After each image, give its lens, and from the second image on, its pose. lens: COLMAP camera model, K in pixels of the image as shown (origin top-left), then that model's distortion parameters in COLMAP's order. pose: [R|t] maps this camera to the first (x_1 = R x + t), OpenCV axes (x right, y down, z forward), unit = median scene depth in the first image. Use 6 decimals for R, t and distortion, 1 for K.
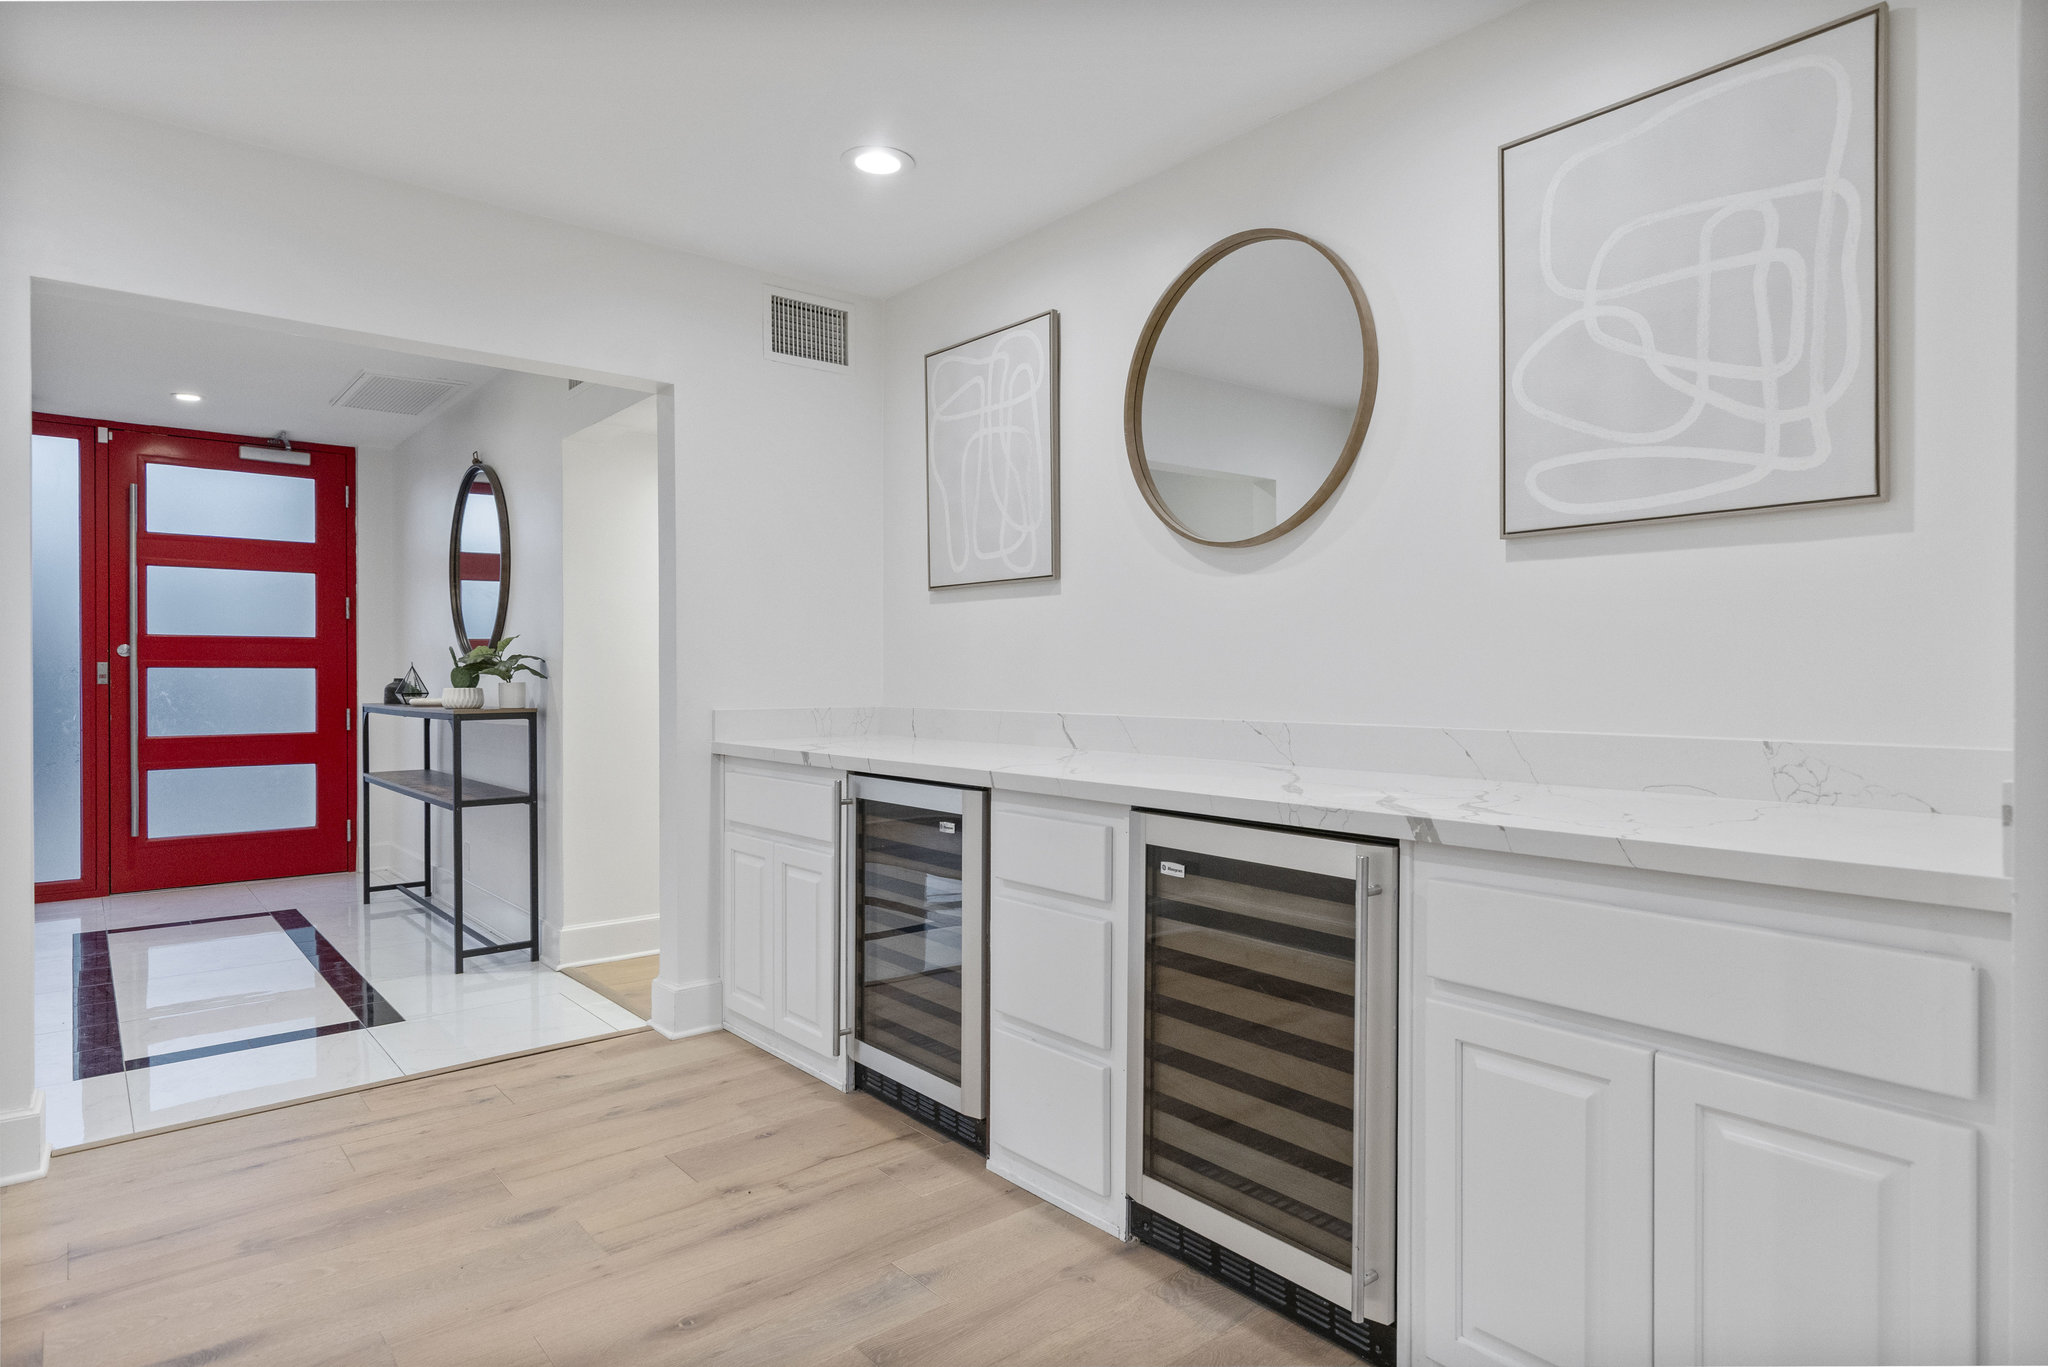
lens RADIAL K [[1143.3, 0, 1028.0], [0, 1143.3, 676.3], [0, 0, 1]] dist [0.000707, 0.000043]
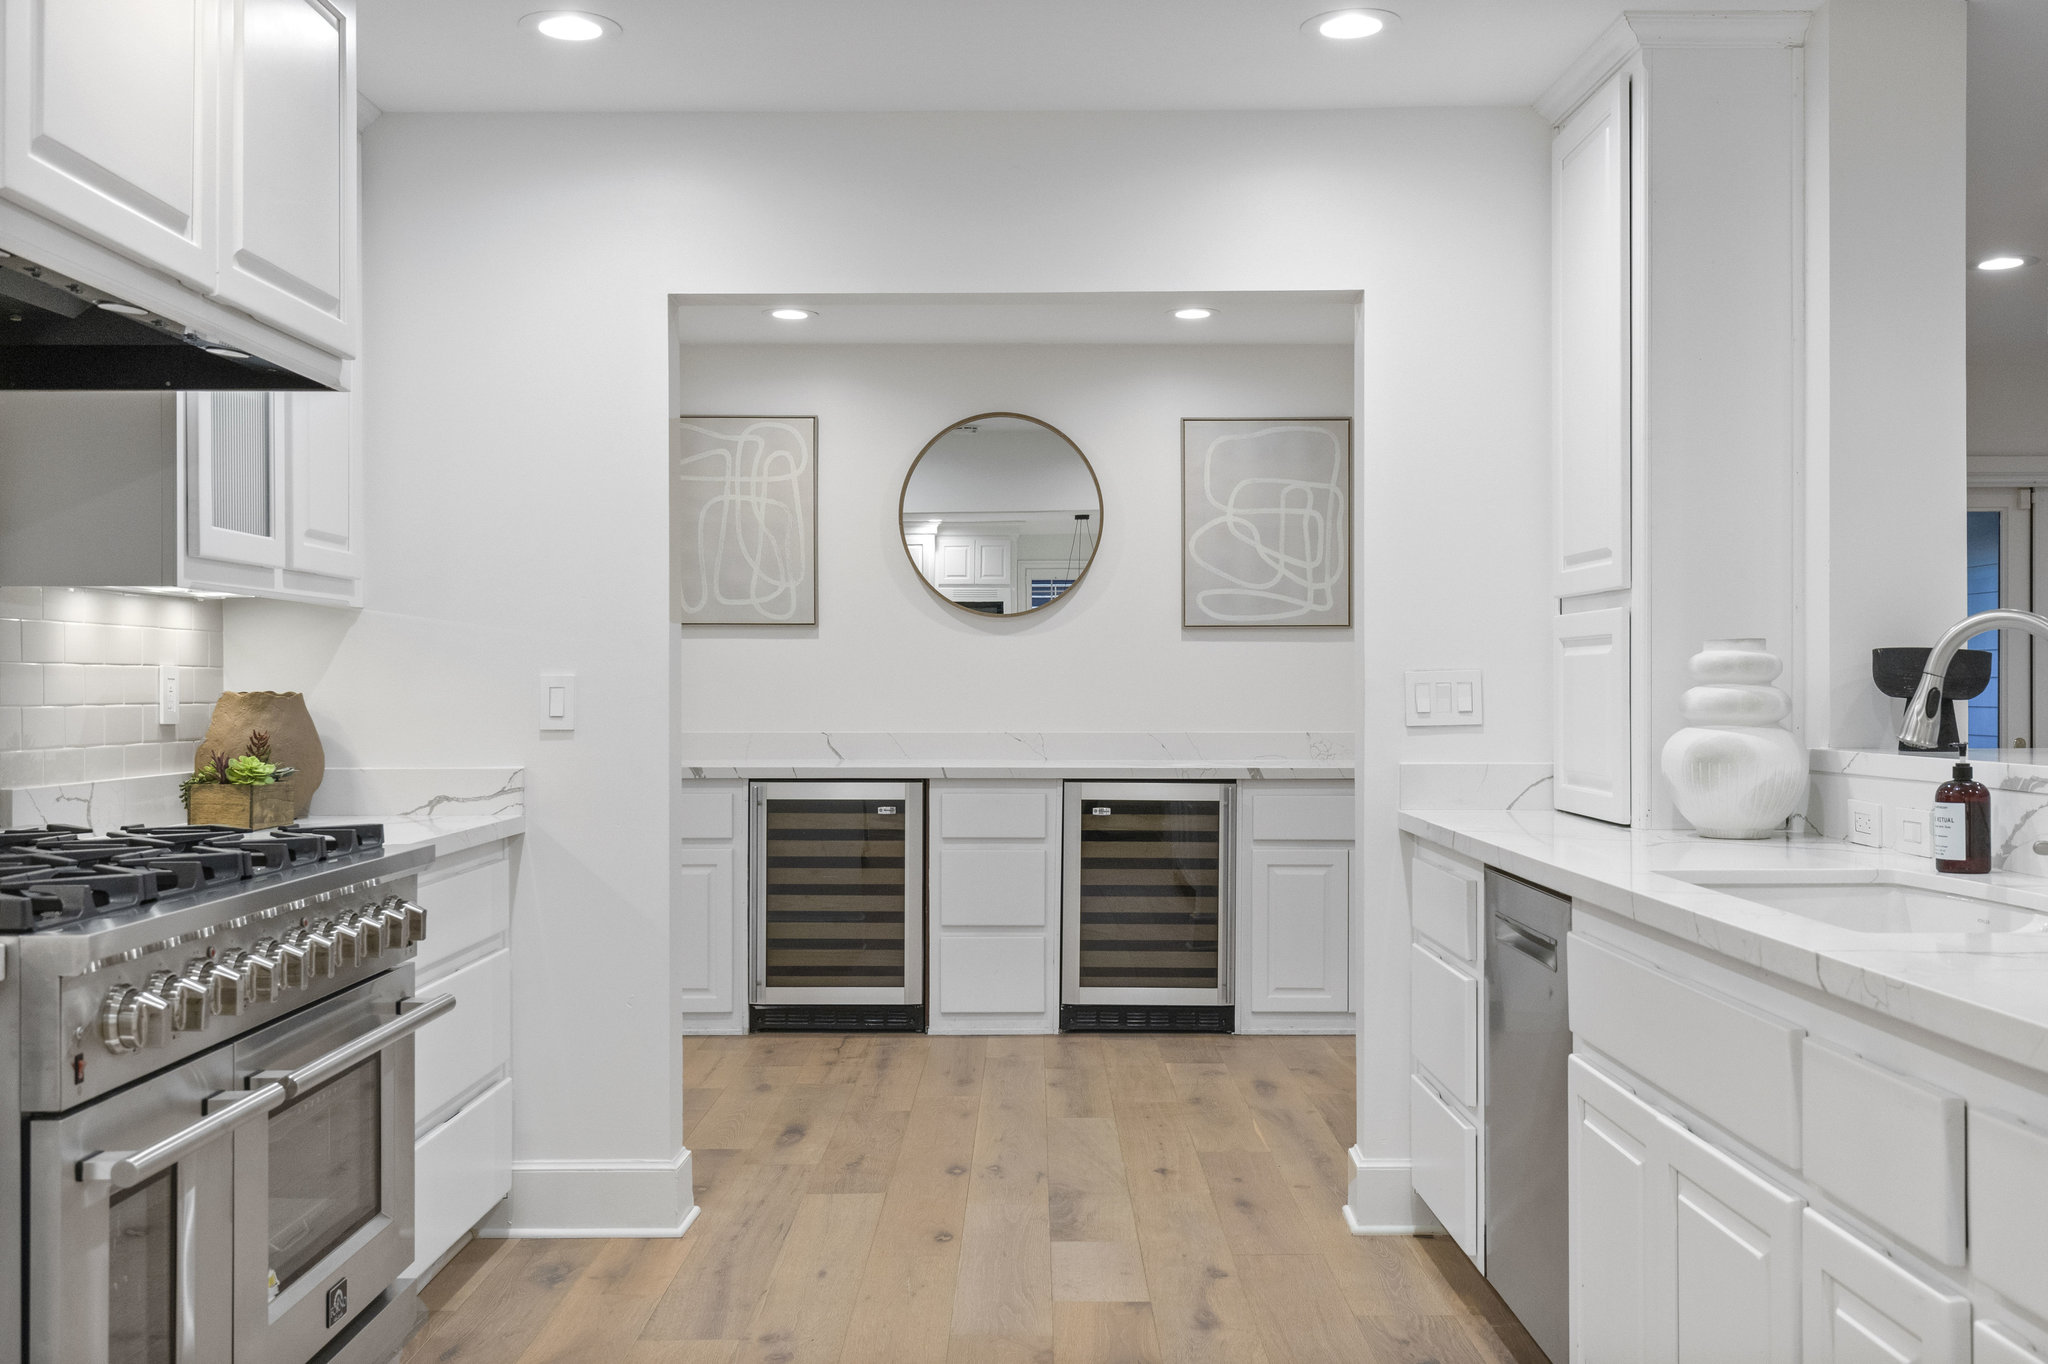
lens RADIAL K [[1989.7, 0, 1024.0], [0, 1989.7, 682.0], [0, 0, 1]] dist [0.004574, 0.002237]
pose [[0.640717, -0.000548, 0.767777, -2.304558], [0.000174, 1.000000, 0.000569, -0.037277], [-0.767777, -0.000231, 0.640717, -0.900110]]
